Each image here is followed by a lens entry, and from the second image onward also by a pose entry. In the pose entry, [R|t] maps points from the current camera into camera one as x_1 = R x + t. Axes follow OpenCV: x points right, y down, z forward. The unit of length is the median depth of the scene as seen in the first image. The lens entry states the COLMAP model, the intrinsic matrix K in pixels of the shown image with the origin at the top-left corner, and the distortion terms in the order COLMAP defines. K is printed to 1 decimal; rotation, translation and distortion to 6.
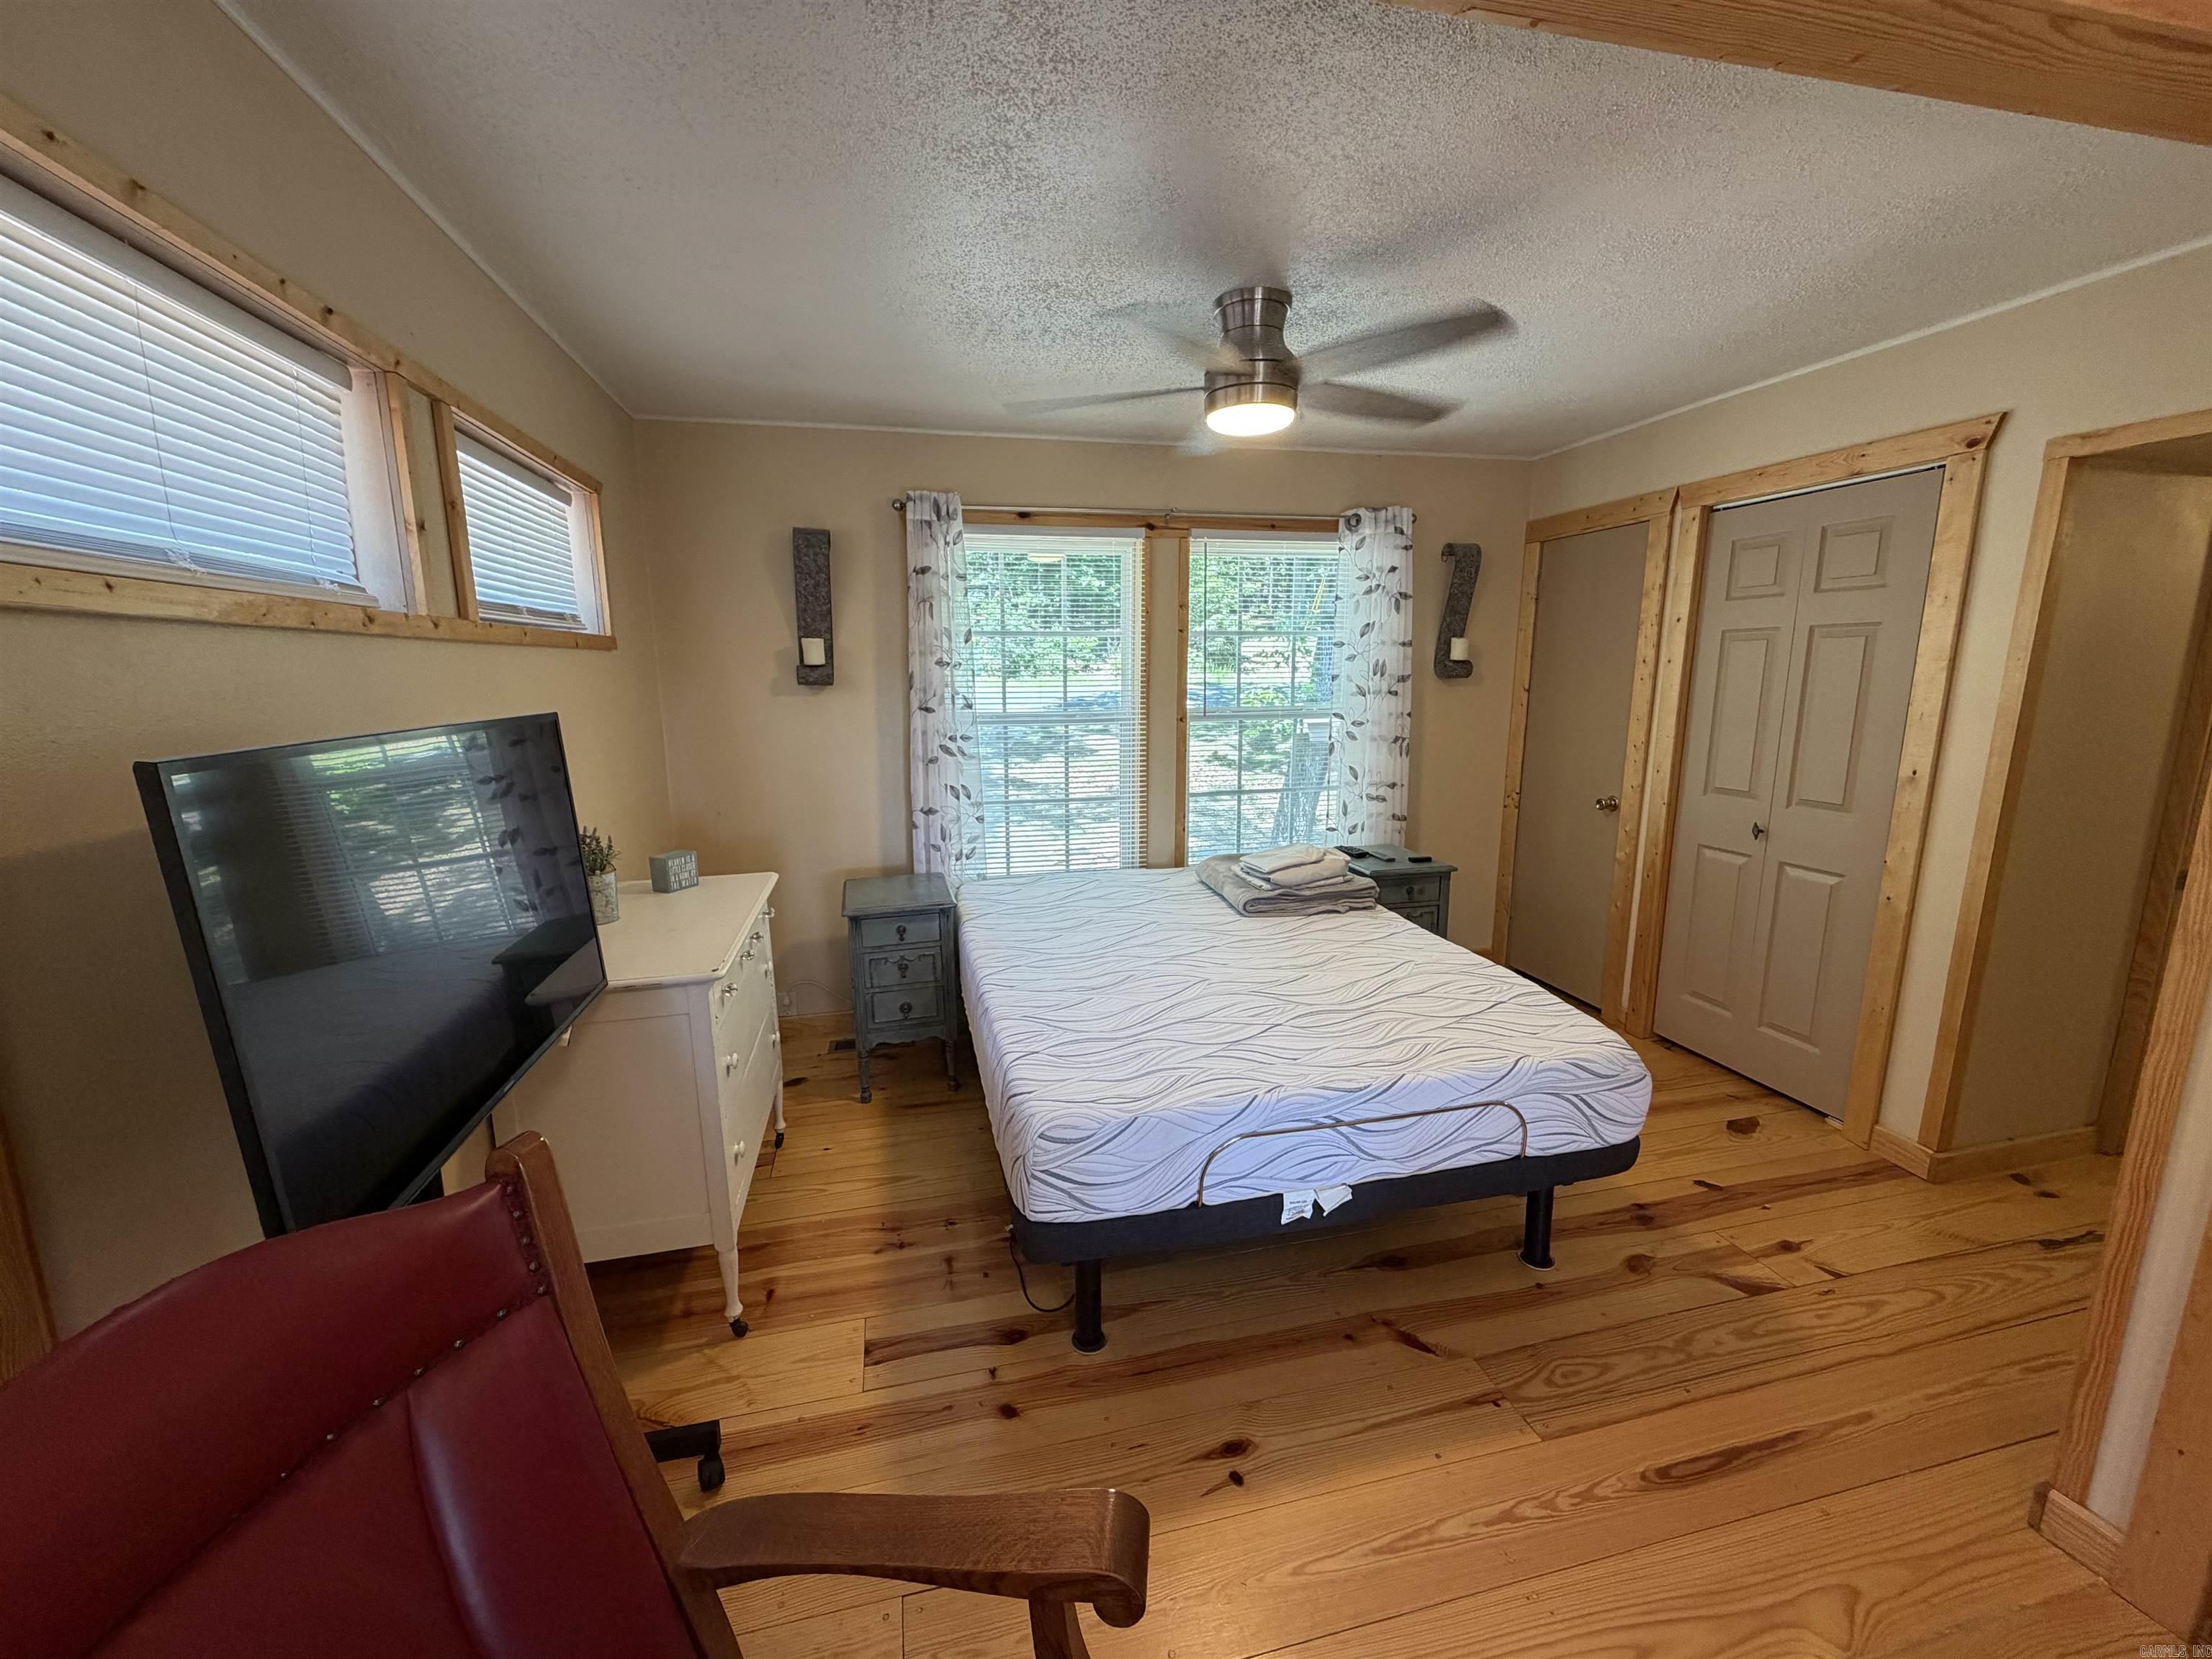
lens RADIAL K [[882.8, 0, 1100.0], [0, 882.8, 828.3], [0, 0, 1]] dist [0.001169, 0.000046]
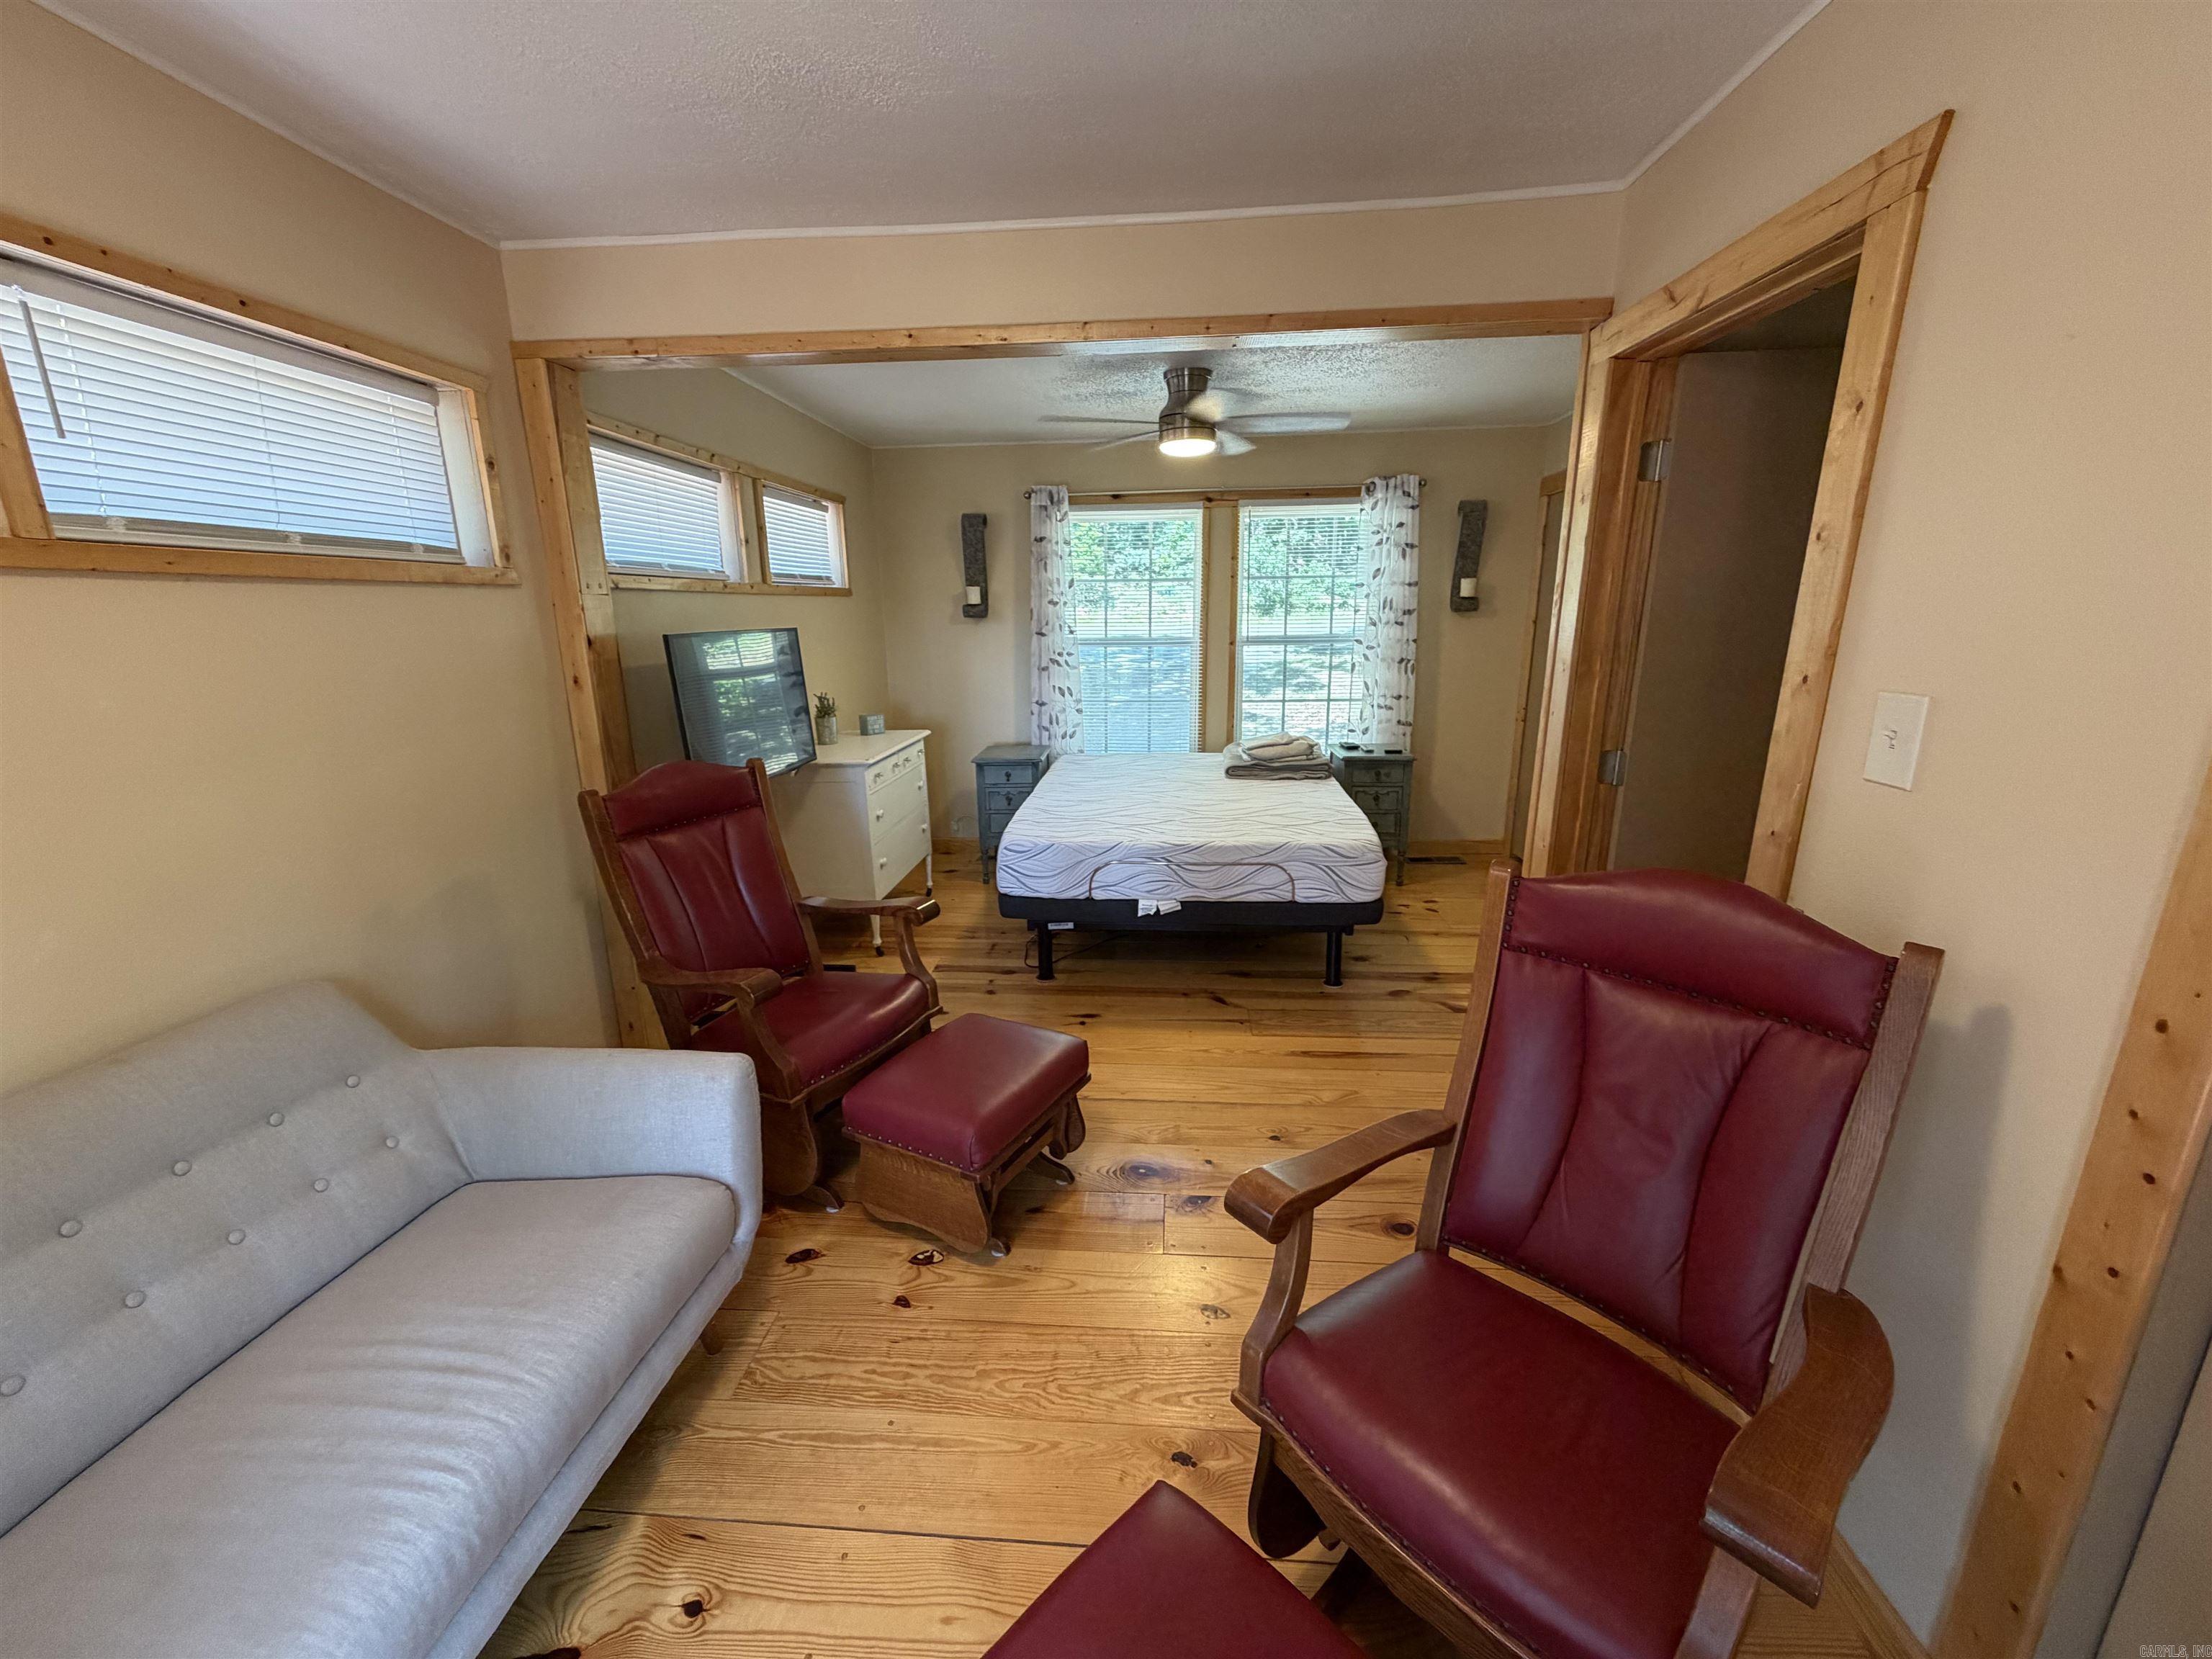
lens RADIAL K [[882.8, 0, 1100.0], [0, 882.8, 828.3], [0, 0, 1]] dist [0.001169, 0.000046]
pose [[0.951654, 0.069363, -0.299238, 0.367125], [-0.048773, 0.995933, 0.075748, 0.074658], [0.303275, -0.057491, 0.951167, -0.408928]]
